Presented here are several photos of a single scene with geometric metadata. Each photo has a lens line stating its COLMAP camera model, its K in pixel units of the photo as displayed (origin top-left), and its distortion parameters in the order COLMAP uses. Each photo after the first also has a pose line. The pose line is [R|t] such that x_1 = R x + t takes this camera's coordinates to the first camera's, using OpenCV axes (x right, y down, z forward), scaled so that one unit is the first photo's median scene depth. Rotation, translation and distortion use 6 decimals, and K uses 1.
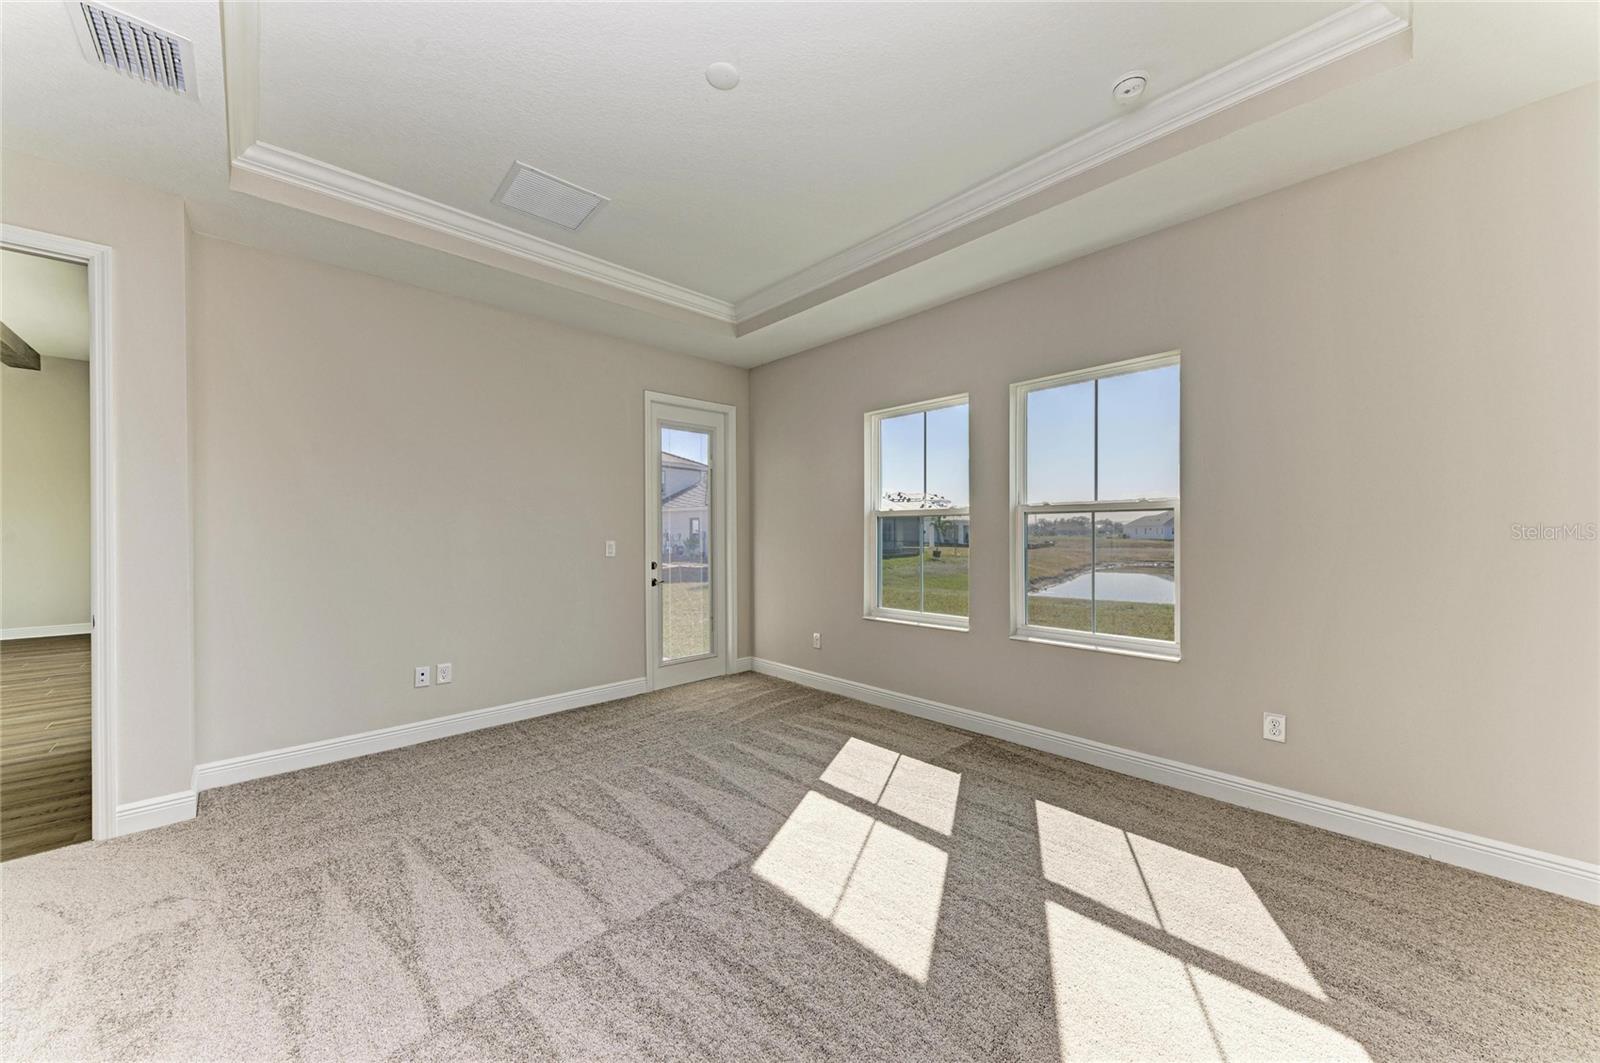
lens RADIAL K [[574.3, 0, 800.2], [0, 574.3, 535.9], [0, 0, 1]] dist [0.020890, -0.006401]
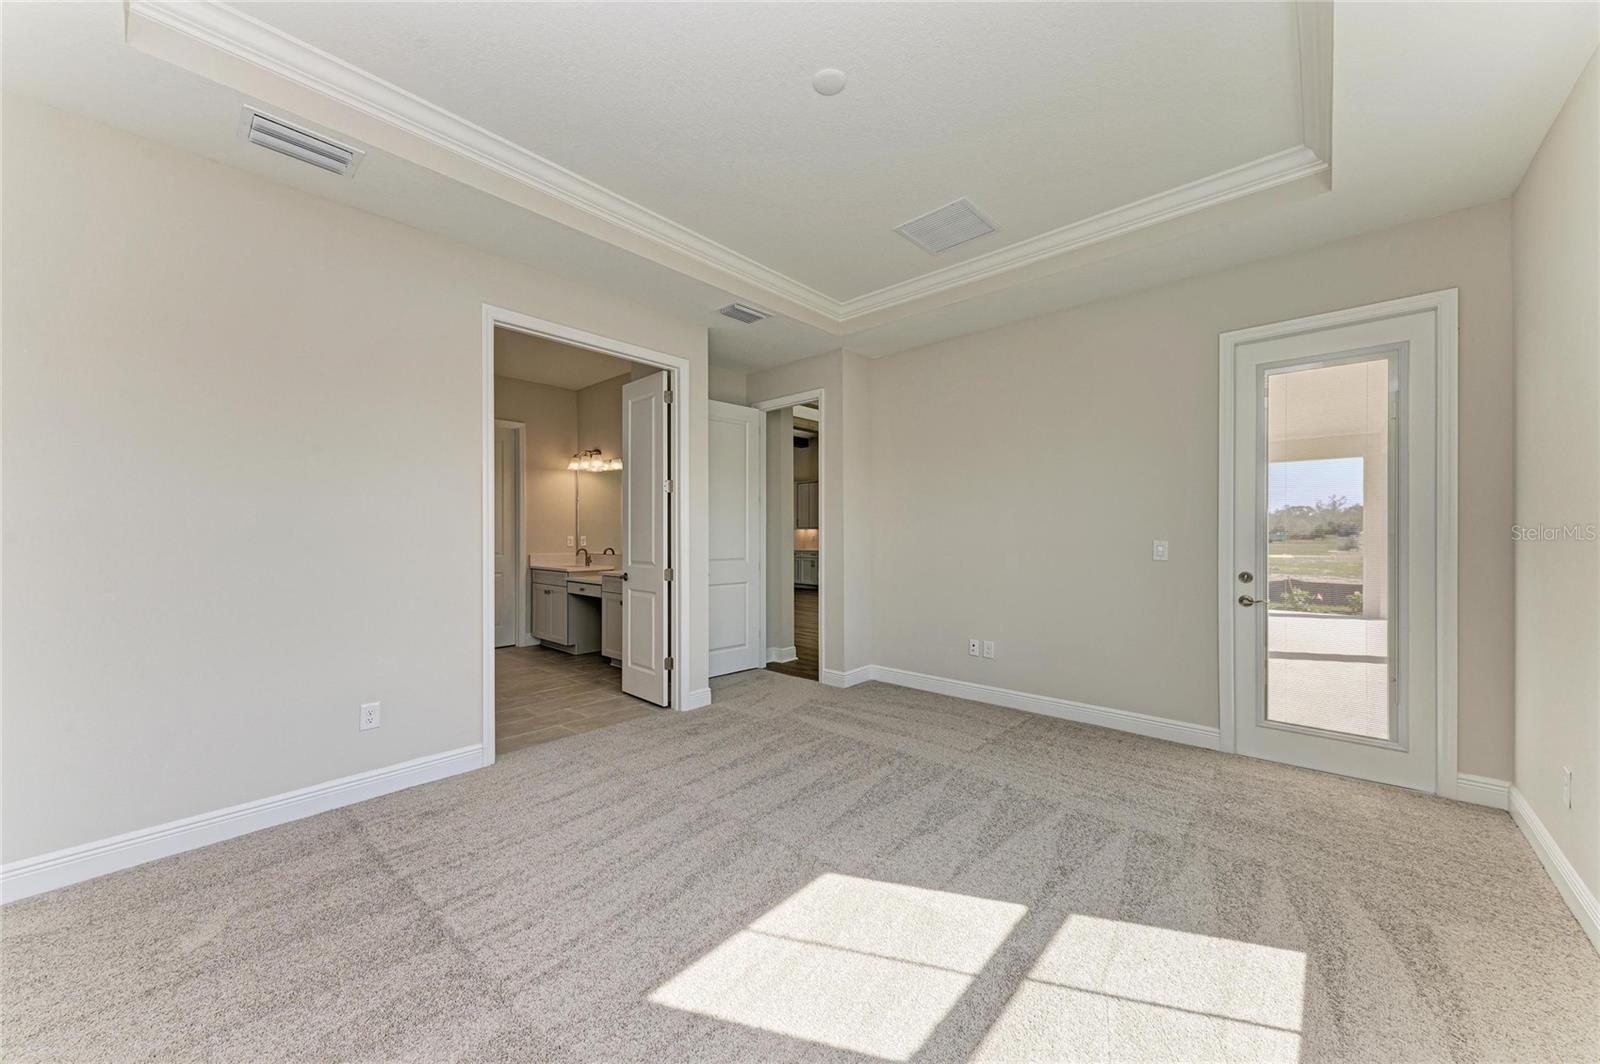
lens RADIAL K [[574.3, 0, 800.2], [0, 574.3, 536.4], [0, 0, 1]] dist [0.020890, -0.006401]
pose [[0.074632, 0.010696, -0.997154, 0.750490], [-0.002284, 0.999942, 0.010555, -0.008100], [0.997209, 0.001490, 0.074652, 0.744579]]
